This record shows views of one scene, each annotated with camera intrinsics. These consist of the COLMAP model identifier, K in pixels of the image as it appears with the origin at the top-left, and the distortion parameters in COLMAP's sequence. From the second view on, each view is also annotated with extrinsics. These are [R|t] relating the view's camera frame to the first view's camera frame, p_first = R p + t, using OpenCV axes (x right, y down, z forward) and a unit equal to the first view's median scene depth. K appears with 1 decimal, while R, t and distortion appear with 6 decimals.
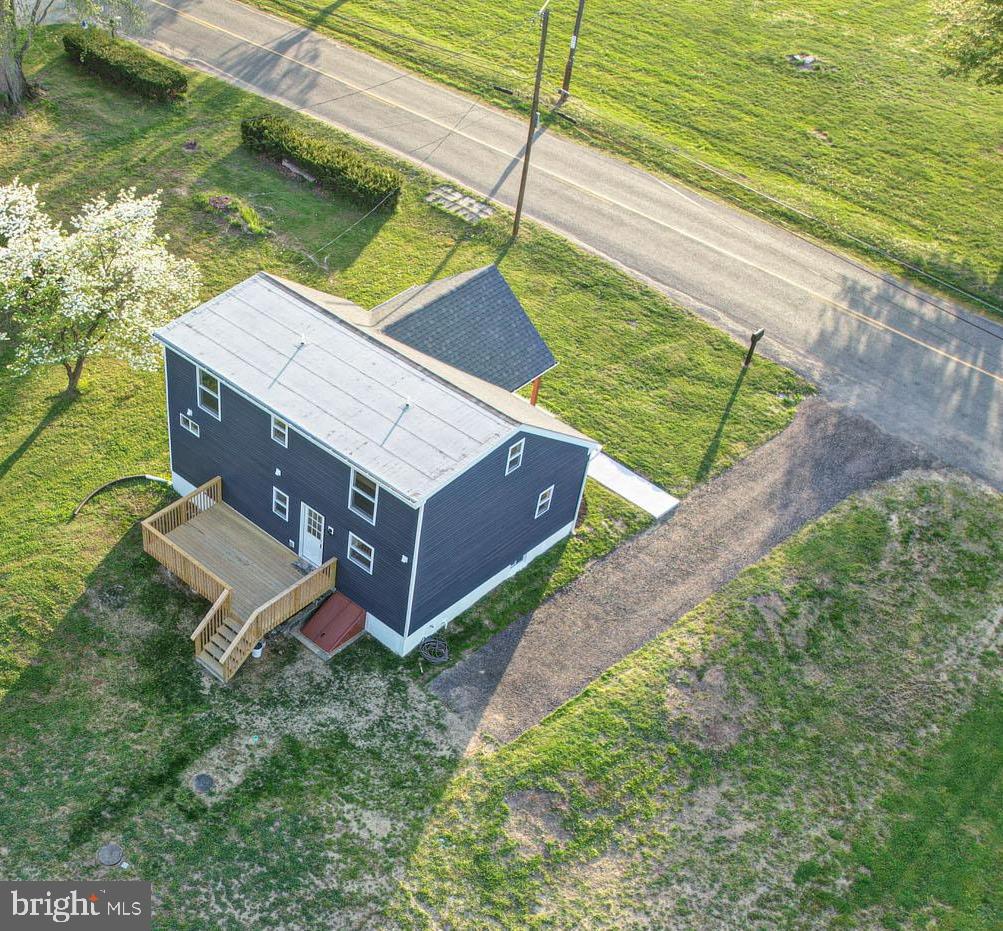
lens RADIAL K [[1279.9, 0, 256.7], [0, 1279.9, 680.8], [0, 0, 1]] dist [-0.050172, 0.000000]
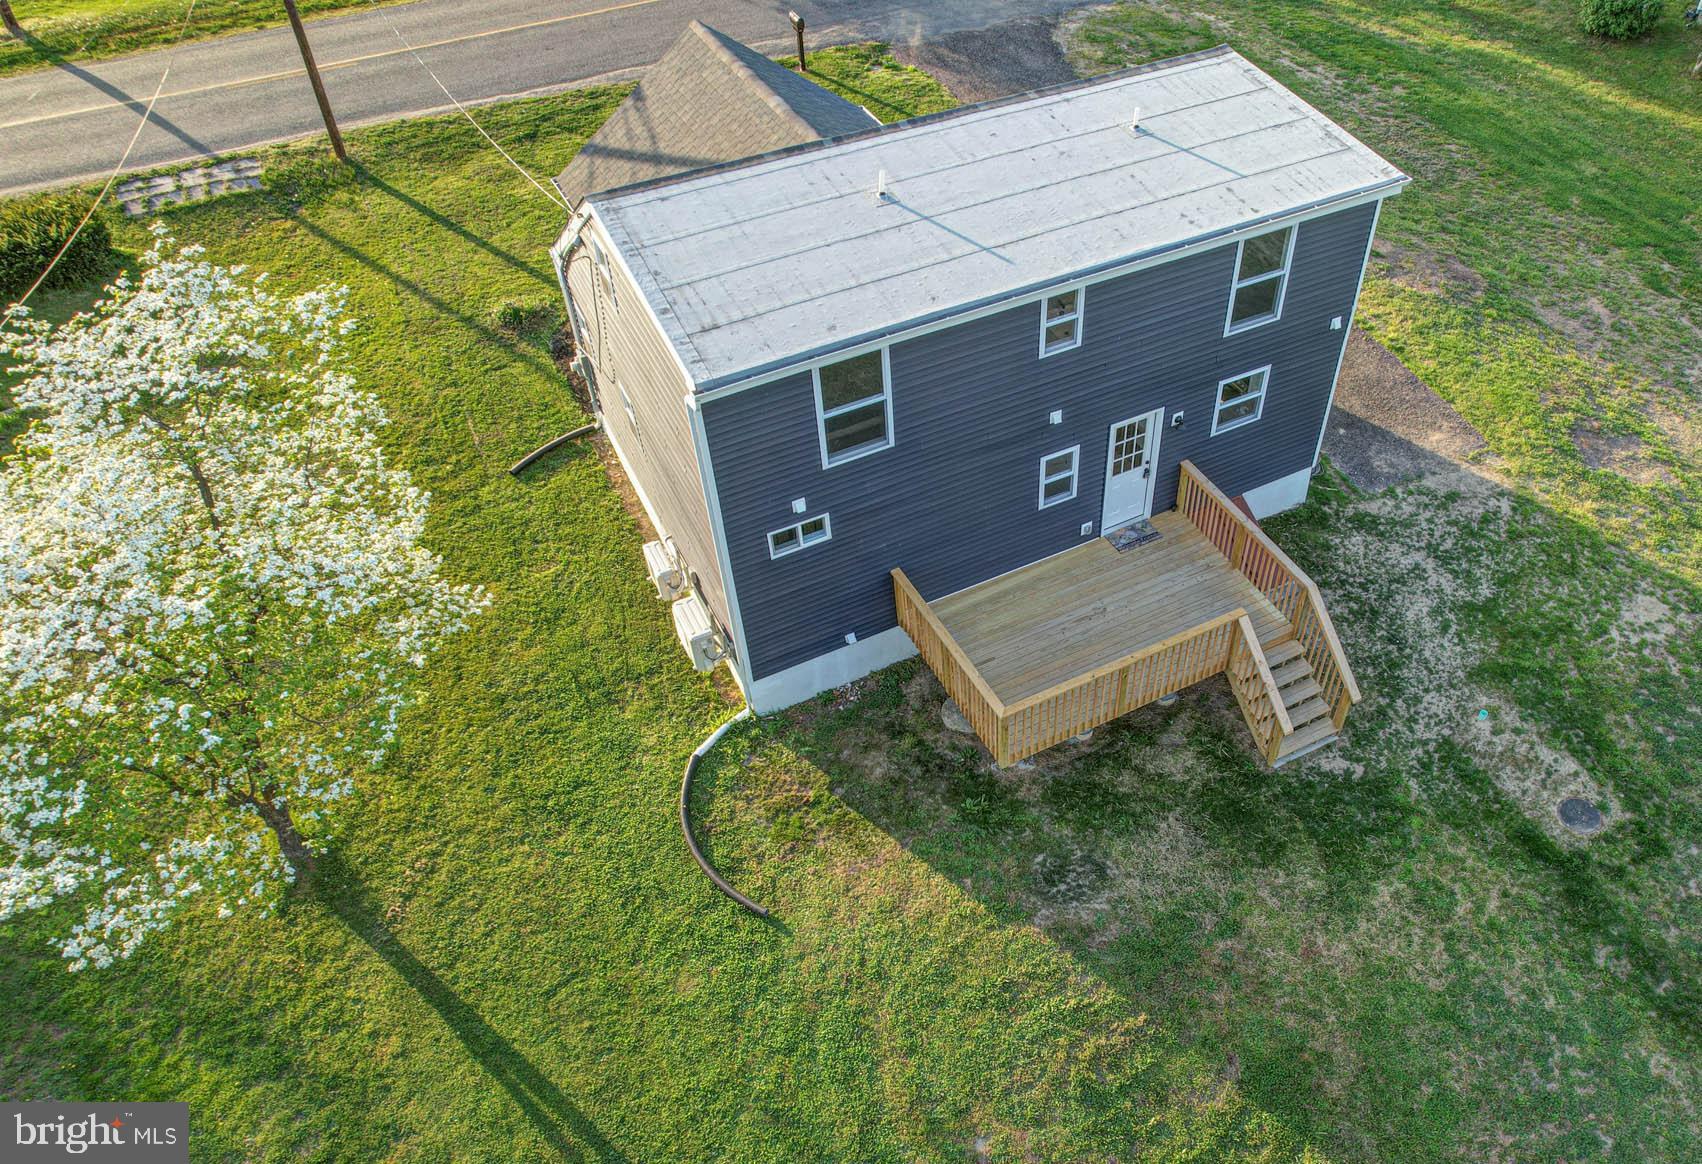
lens RADIAL K [[1283.5, 0, 995.1], [0, 1283.5, 682.2], [0, 0, 1]] dist [-0.071013, 0.060727]
pose [[0.239480, -0.727724, 0.642703, -0.364680], [0.724491, 0.574624, 0.380683, -0.300540], [-0.646345, 0.374467, 0.664840, 0.718582]]
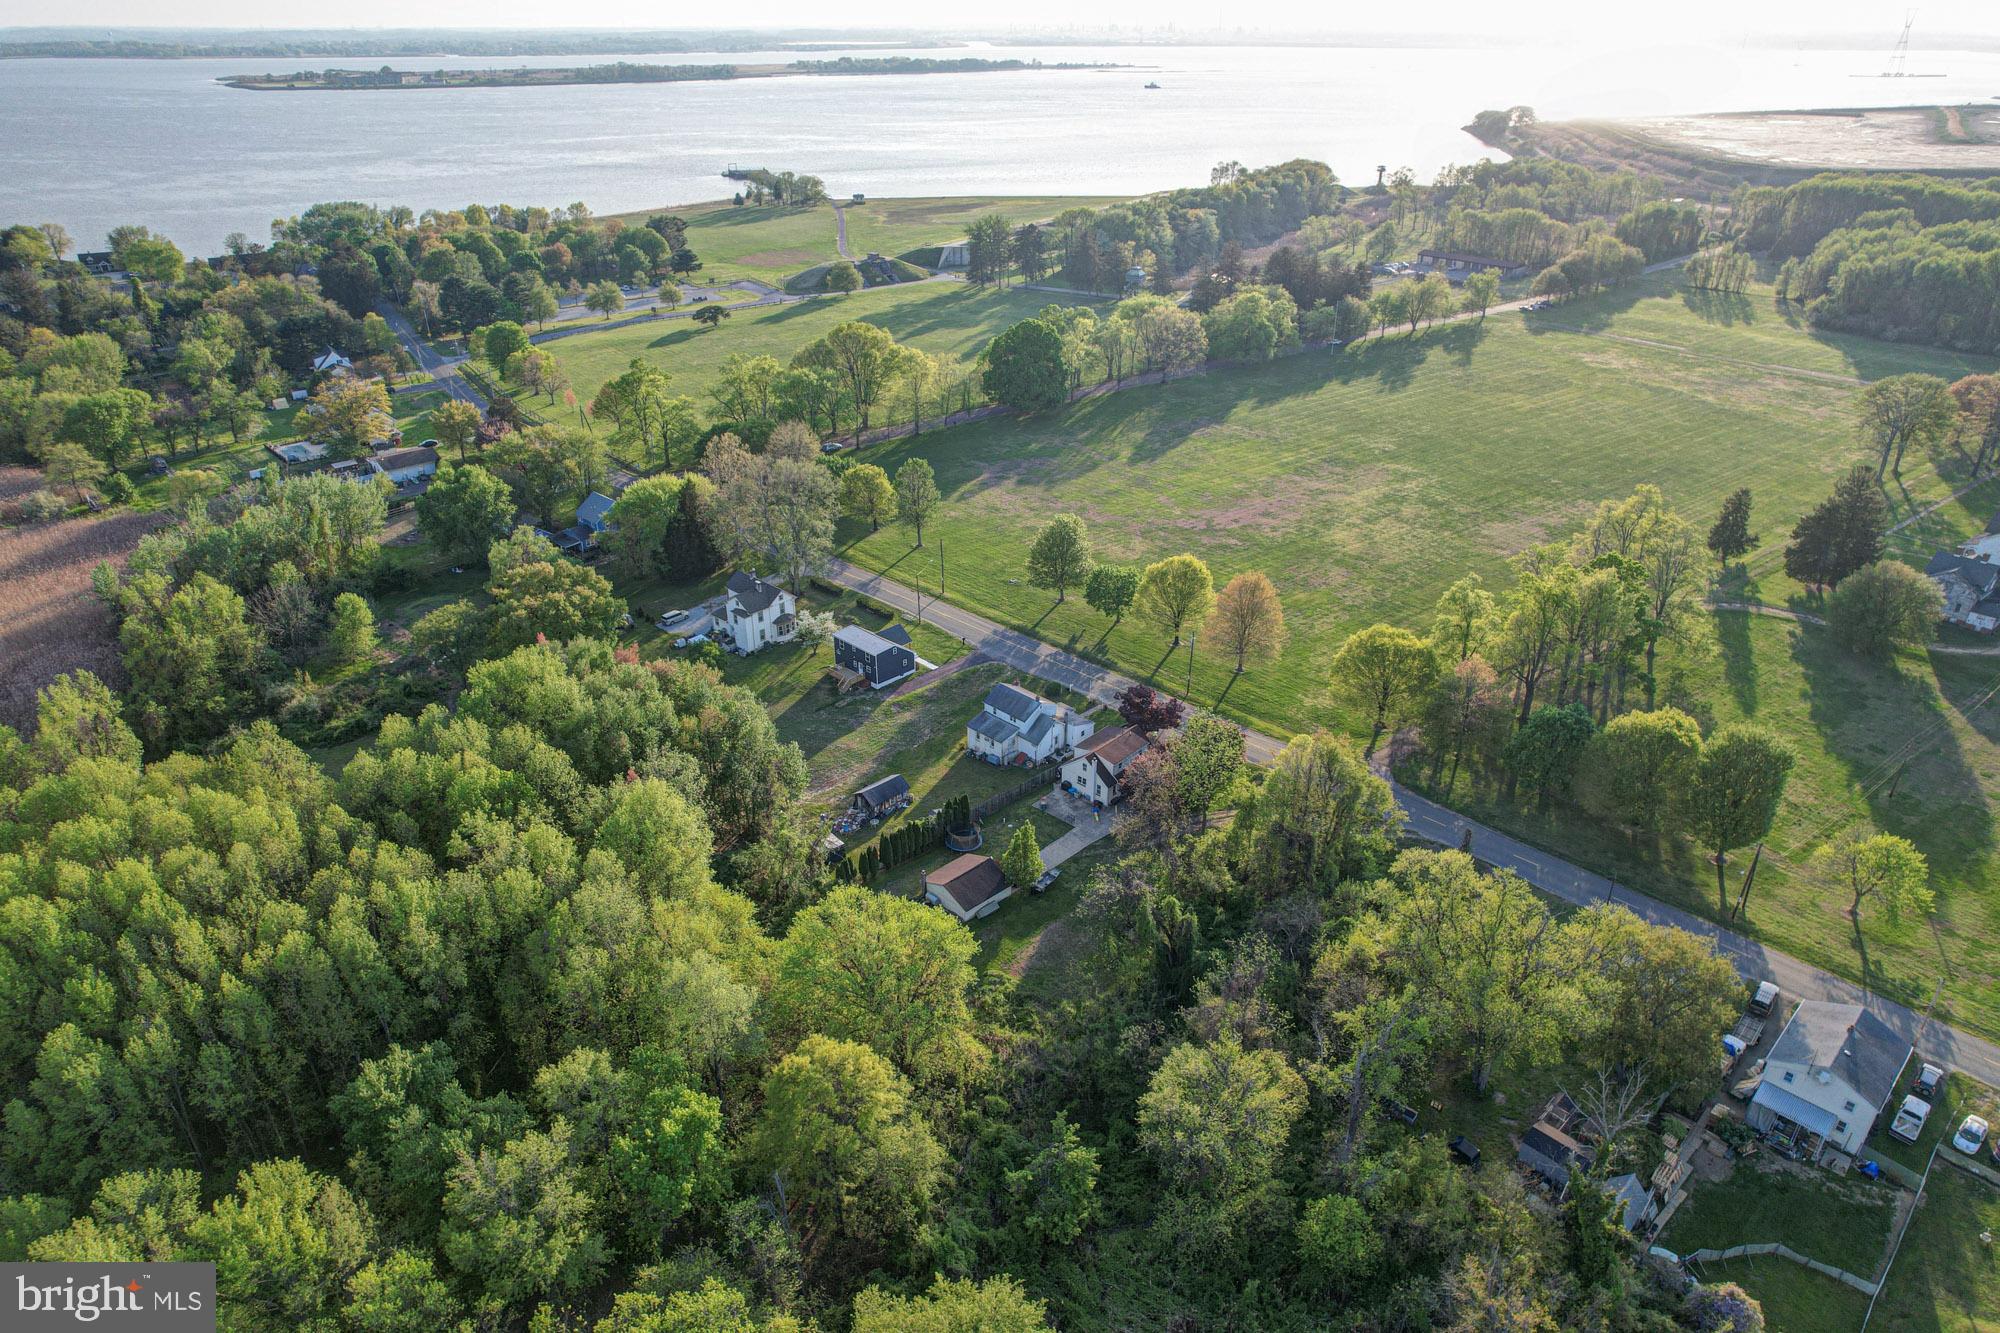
lens RADIAL K [[1281.1, 0, 996.4], [0, 1281.1, 664.2], [0, 0, 1]] dist [-0.075757, 0.067318]
pose [[0.999207, -0.020332, 0.034241, 0.426080], [0.031590, 0.928221, -0.370686, 1.864681], [-0.024246, 0.371474, 0.928127, -3.974519]]
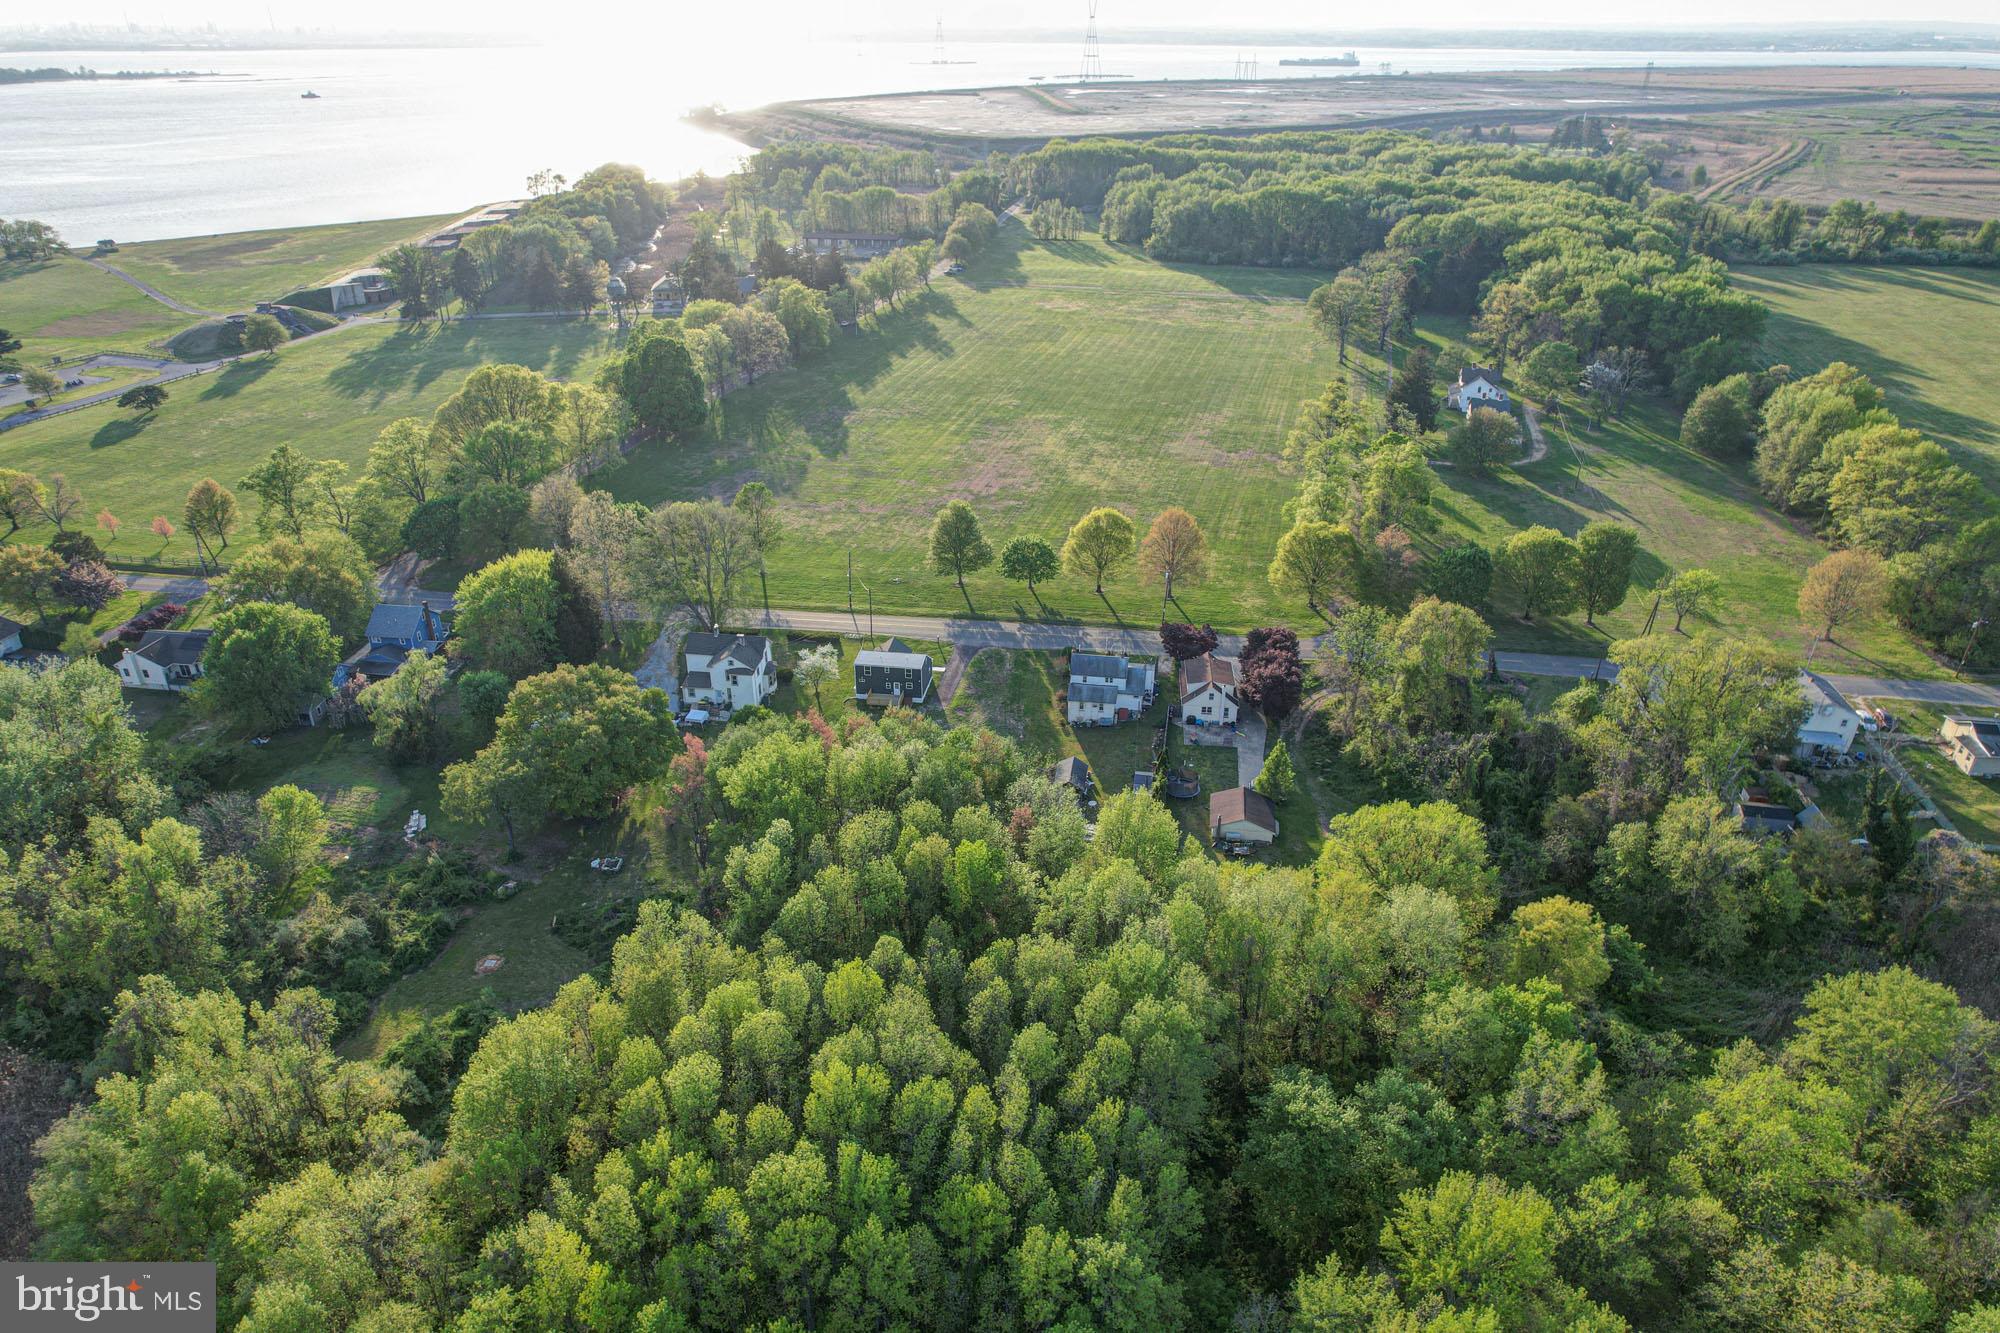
lens RADIAL K [[1281.1, 0, 995.1], [0, 1281.1, 667.7], [0, 0, 1]] dist [-0.075757, 0.067318]
pose [[0.776237, -0.289645, 0.559966, -2.519845], [0.474919, 0.852797, -0.217229, 1.127358], [-0.414619, 0.434560, 0.799531, -3.339912]]
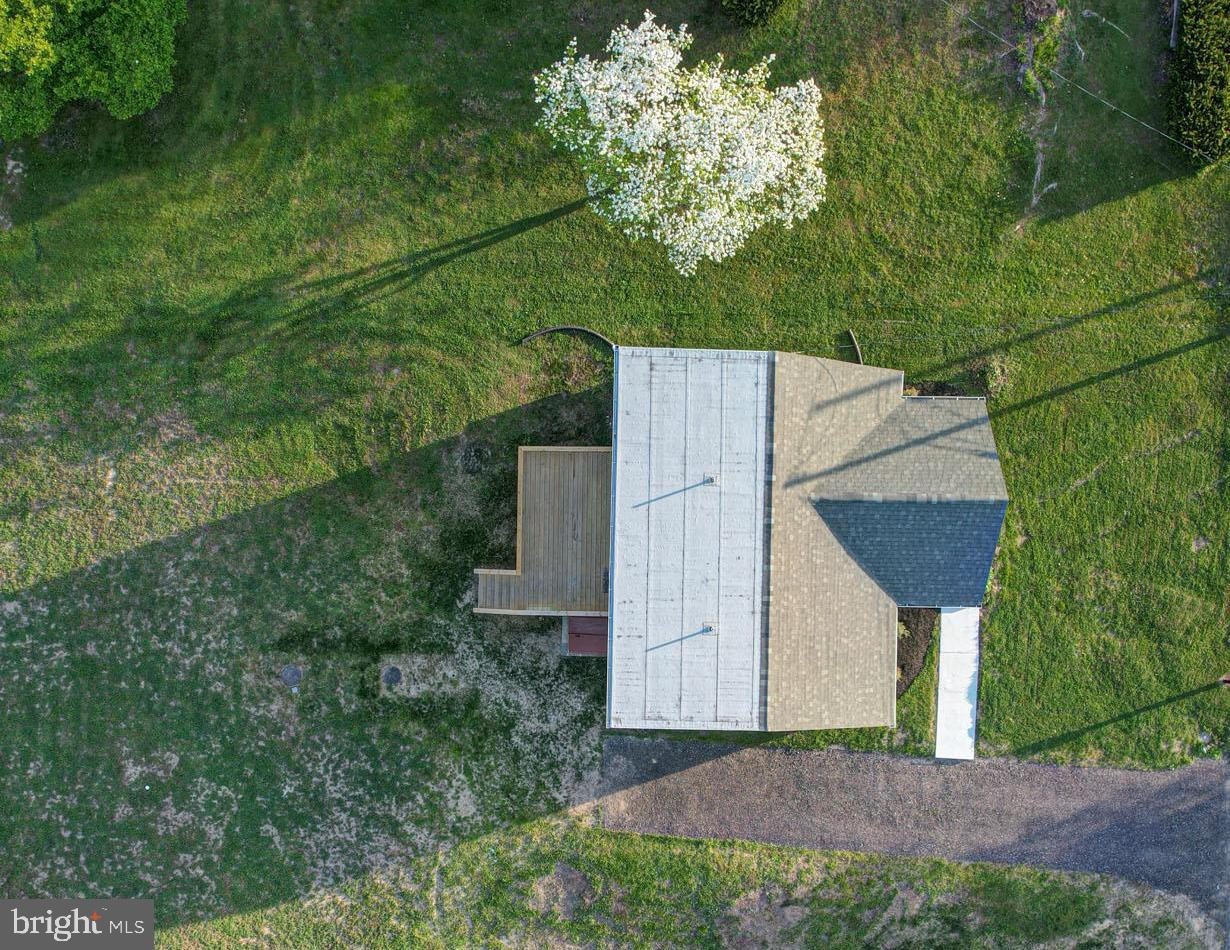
lens RADIAL K [[1300.2, 0, 567.7], [0, 1300.2, 577.8], [0, 0, 1]] dist [-0.052824, 0.000000]
pose [[0.717755, 0.696268, 0.006249, 0.004249], [-0.520631, 0.530695, 0.668810, -0.792144], [0.462355, -0.483295, 0.743407, 0.198839]]
